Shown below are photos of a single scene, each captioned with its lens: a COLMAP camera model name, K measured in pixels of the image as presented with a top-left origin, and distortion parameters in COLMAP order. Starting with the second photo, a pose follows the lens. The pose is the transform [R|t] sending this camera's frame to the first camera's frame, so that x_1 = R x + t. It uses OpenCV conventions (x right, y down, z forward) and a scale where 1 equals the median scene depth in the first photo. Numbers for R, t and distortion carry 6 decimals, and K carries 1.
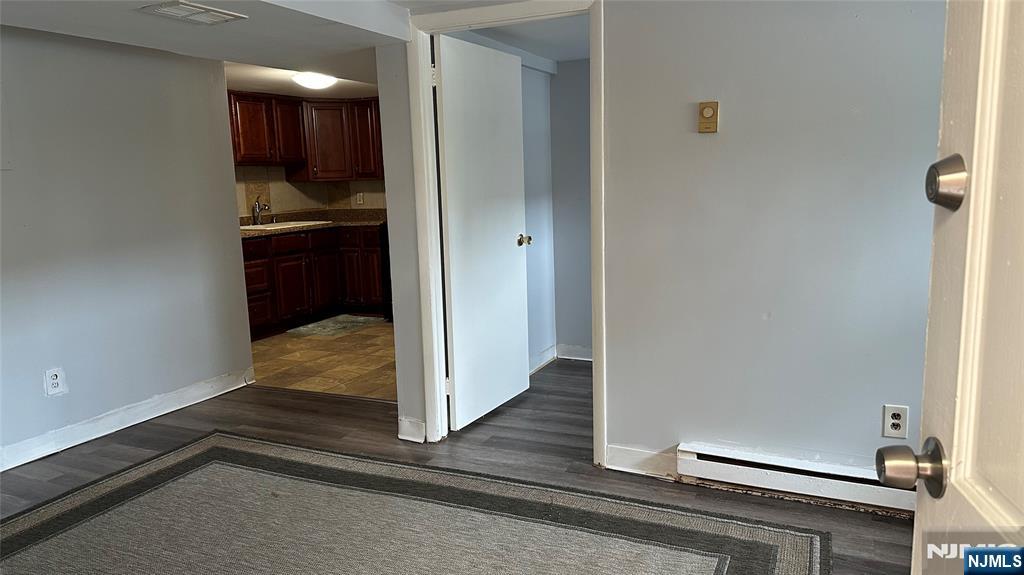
lens RADIAL K [[707.2, 0, 512.0], [0, 707.2, 287.5], [0, 0, 1]] dist [0.098189, -0.196823]
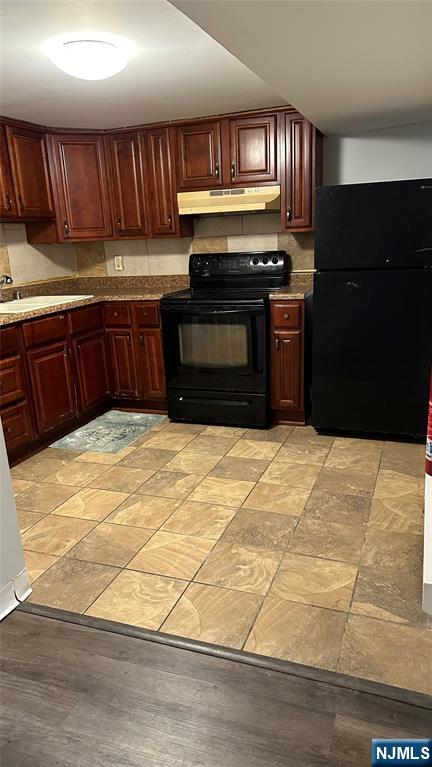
lens RADIAL K [[529.7, 0, 212.0], [0, 529.7, 395.9], [0, 0, 1]] dist [0.098189, -0.196823]
pose [[0.997884, -0.036062, 0.054098, -0.160406], [0.028539, 0.990584, 0.133902, -0.058713], [-0.058417, -0.132074, 0.989517, 0.403181]]
